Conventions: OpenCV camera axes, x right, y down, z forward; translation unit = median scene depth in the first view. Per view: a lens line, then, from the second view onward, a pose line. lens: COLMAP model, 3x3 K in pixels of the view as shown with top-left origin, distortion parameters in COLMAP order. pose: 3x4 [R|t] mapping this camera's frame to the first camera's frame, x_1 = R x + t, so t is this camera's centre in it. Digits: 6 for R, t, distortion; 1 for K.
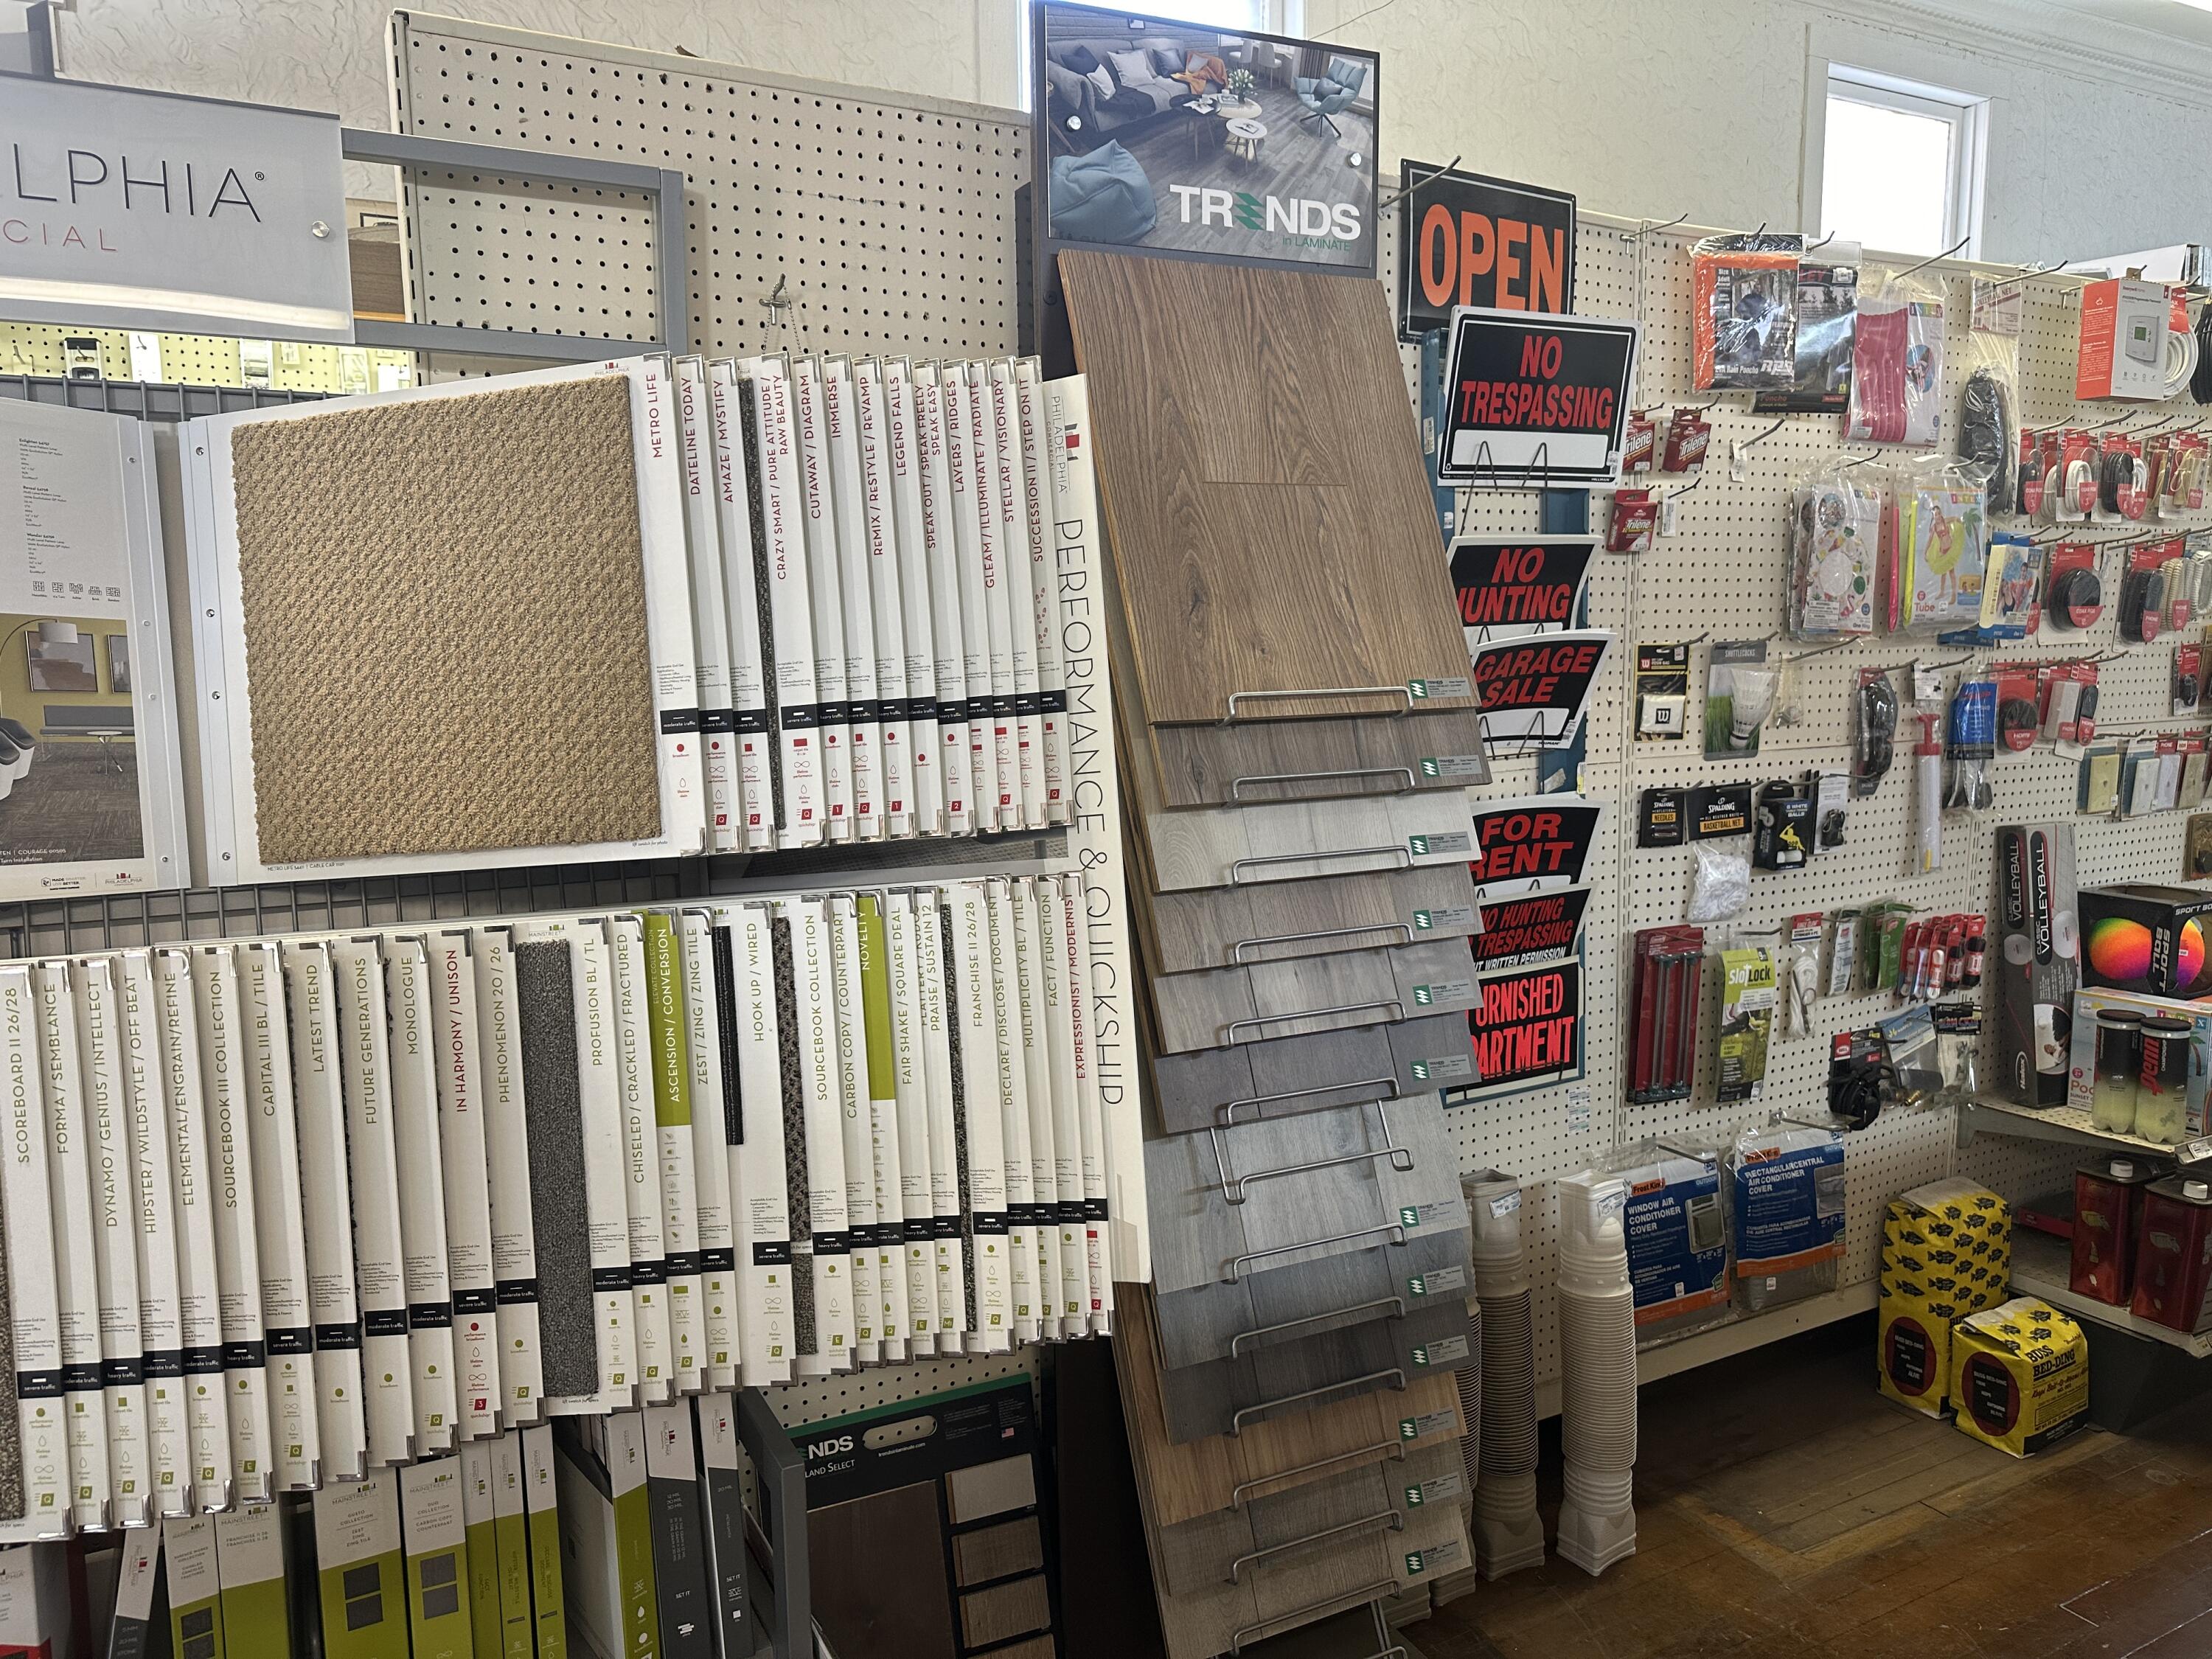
lens RADIAL K [[1546.3, 0, 1115.3], [0, 1546.3, 843.3], [0, 0, 1]] dist [0.072582, -0.090958]
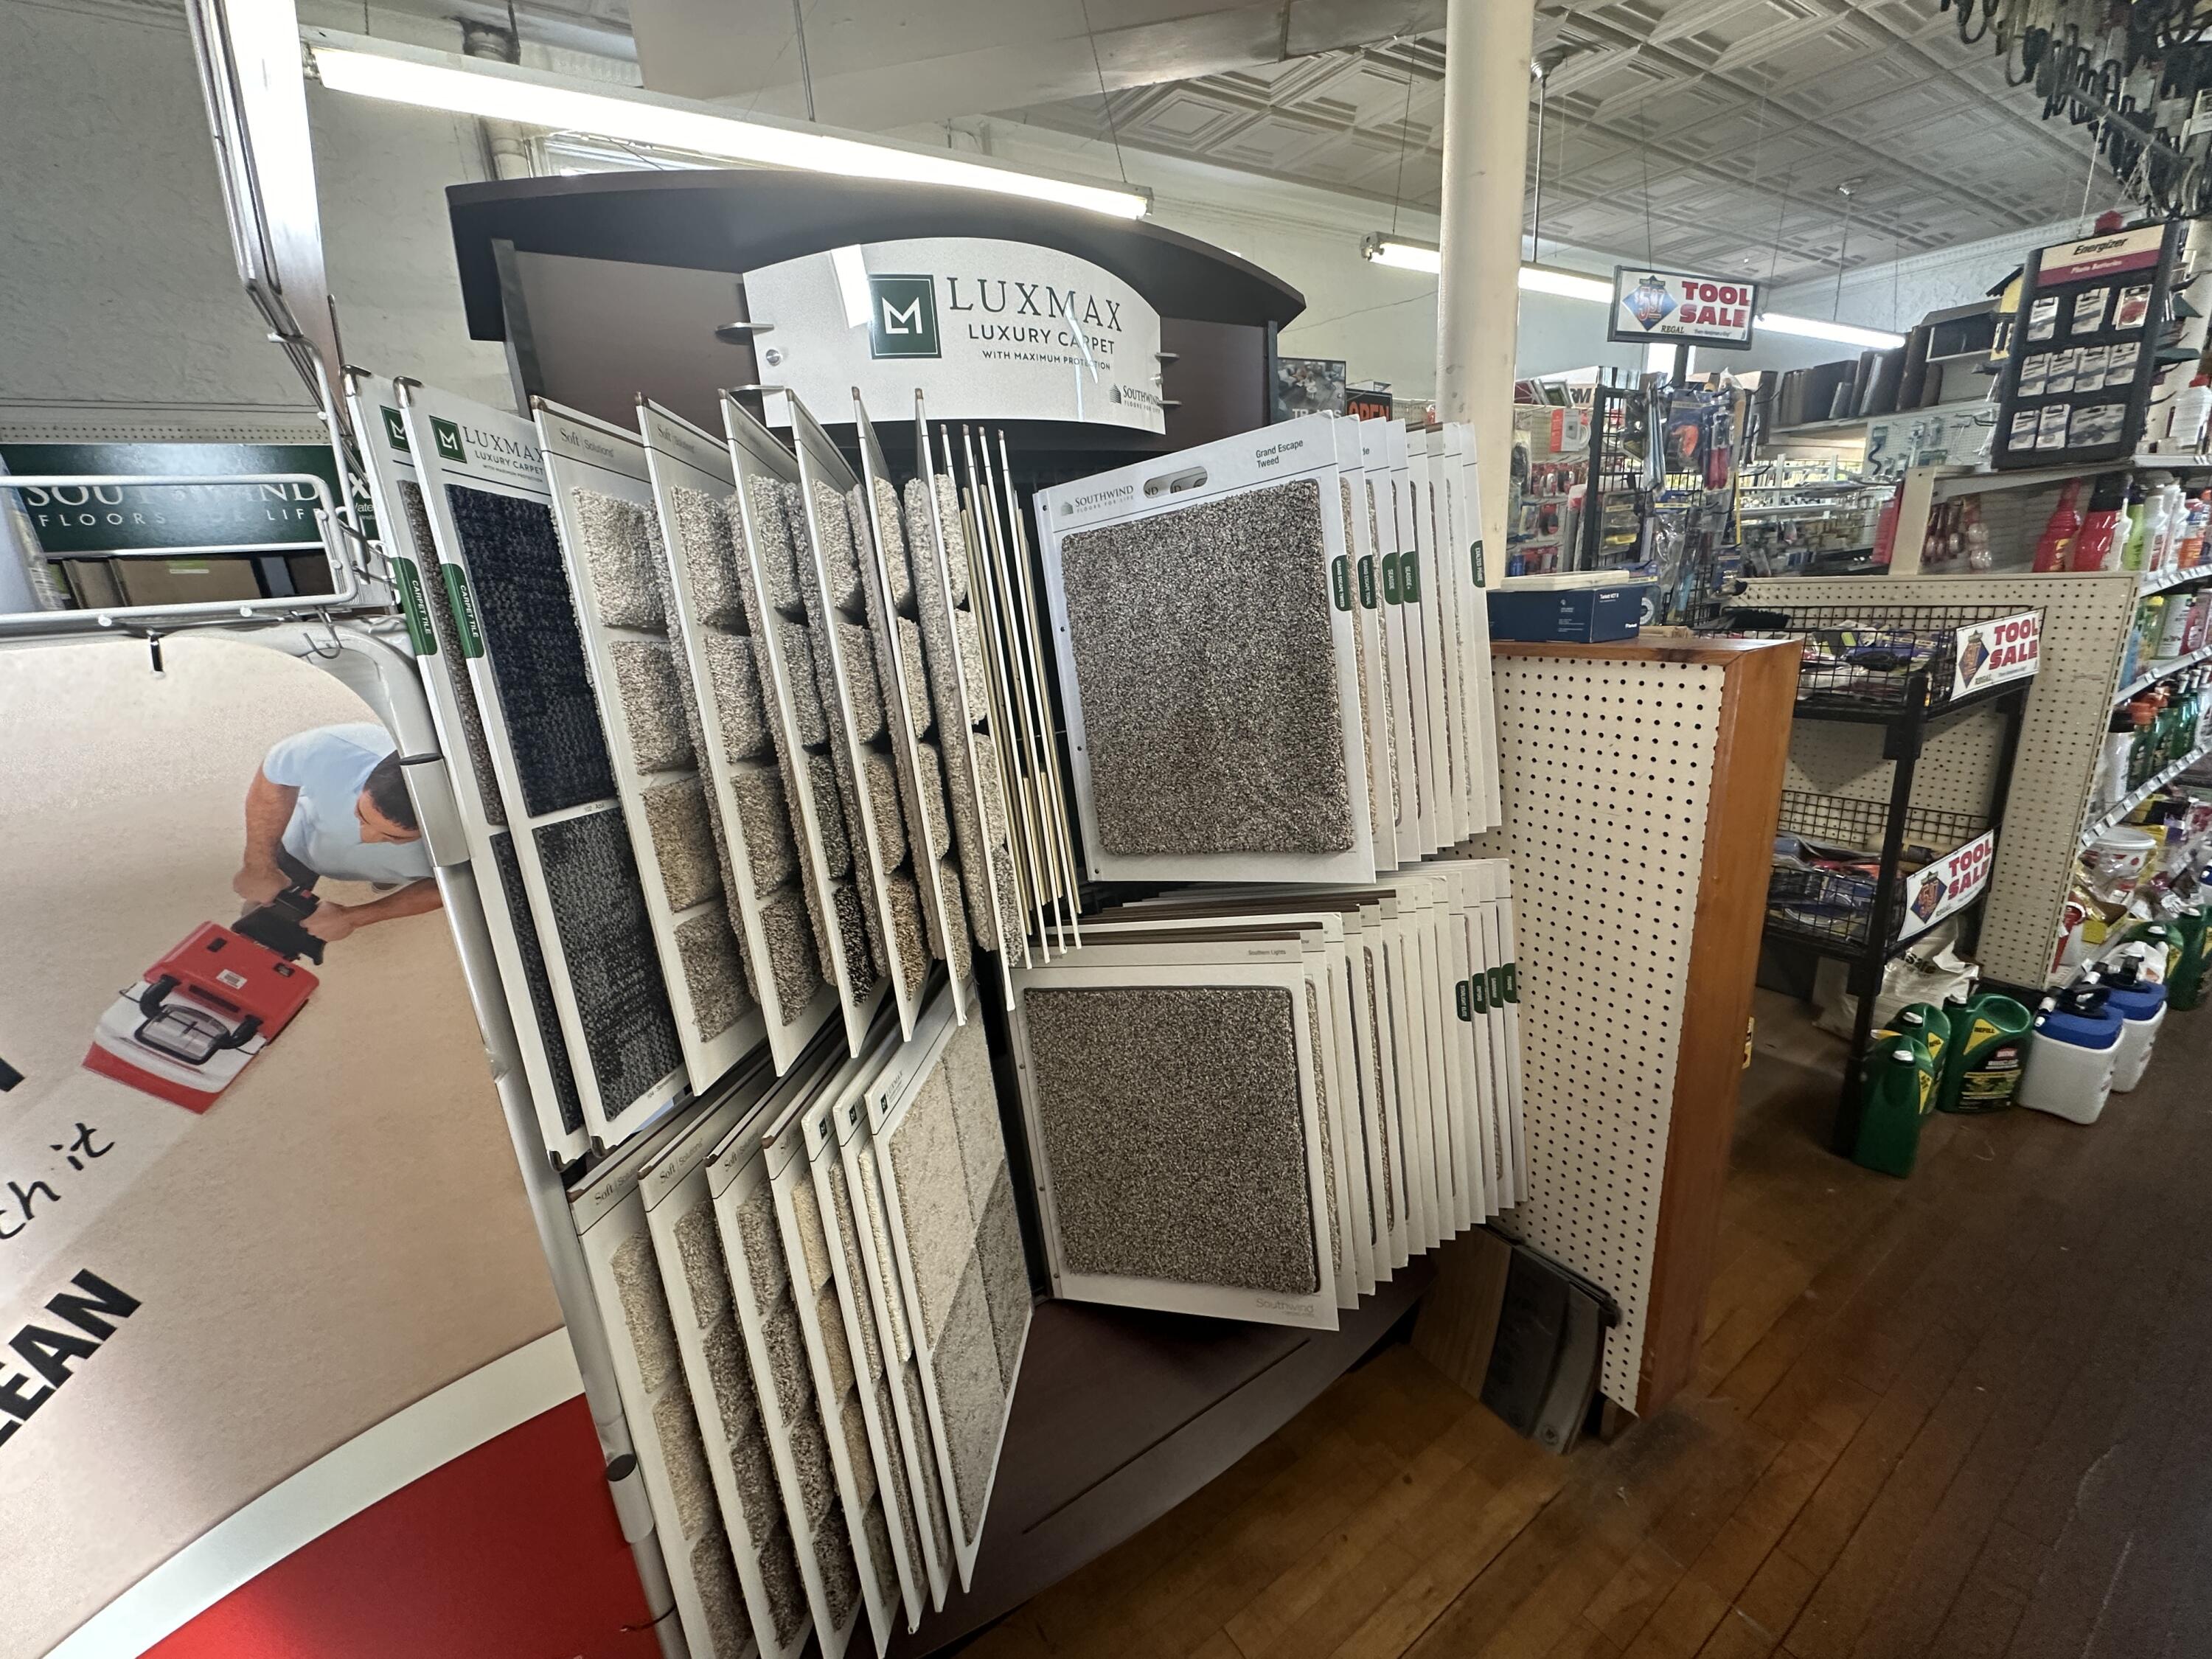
lens RADIAL K [[921.6, 0, 1106.9], [0, 921.6, 830.6], [0, 0, 1]] dist [-0.003650, 0.000675]
pose [[0.992816, -0.081511, 0.087596, -0.198407], [0.068875, 0.987940, 0.138678, 0.056209], [-0.097844, -0.131648, 0.986456, -0.336955]]
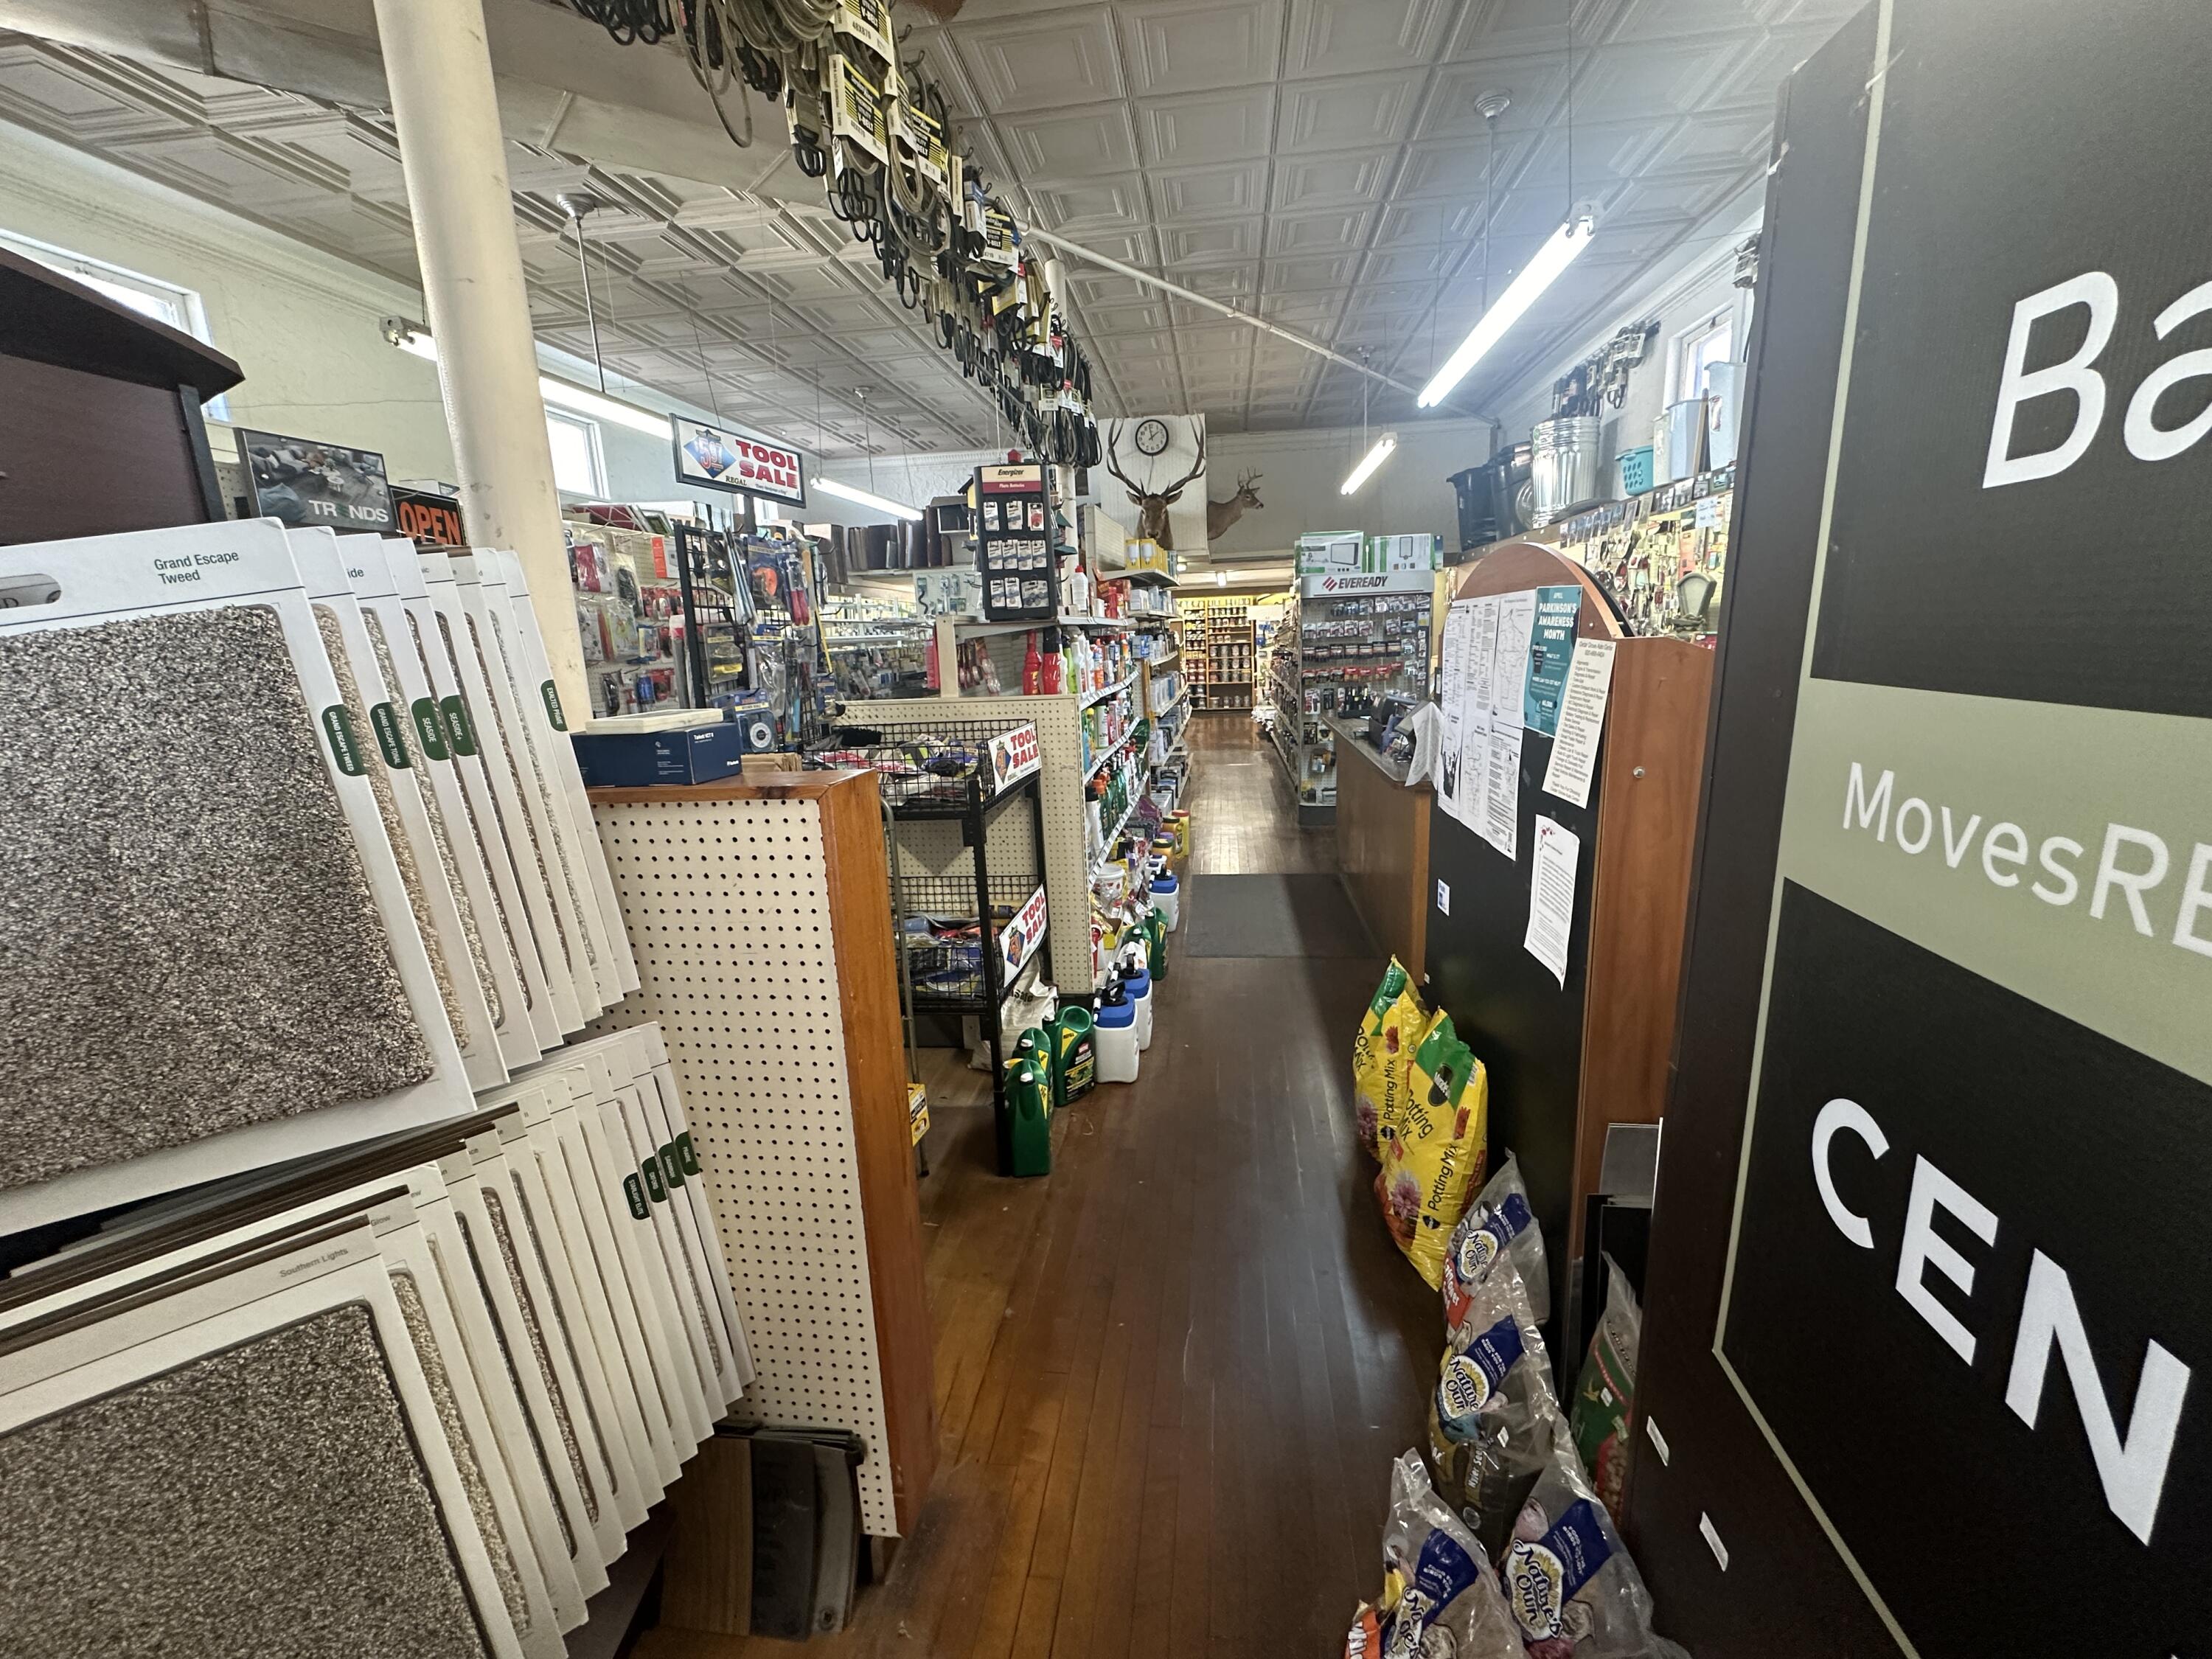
lens RADIAL K [[921.6, 0, 1109.0], [0, 921.6, 828.2], [0, 0, 1]] dist [-0.003650, 0.000675]
pose [[0.573798, -0.183140, 0.798258, -0.175198], [0.150285, 0.981672, 0.117193, 0.049150], [-0.805090, 0.052720, 0.590805, -0.326455]]
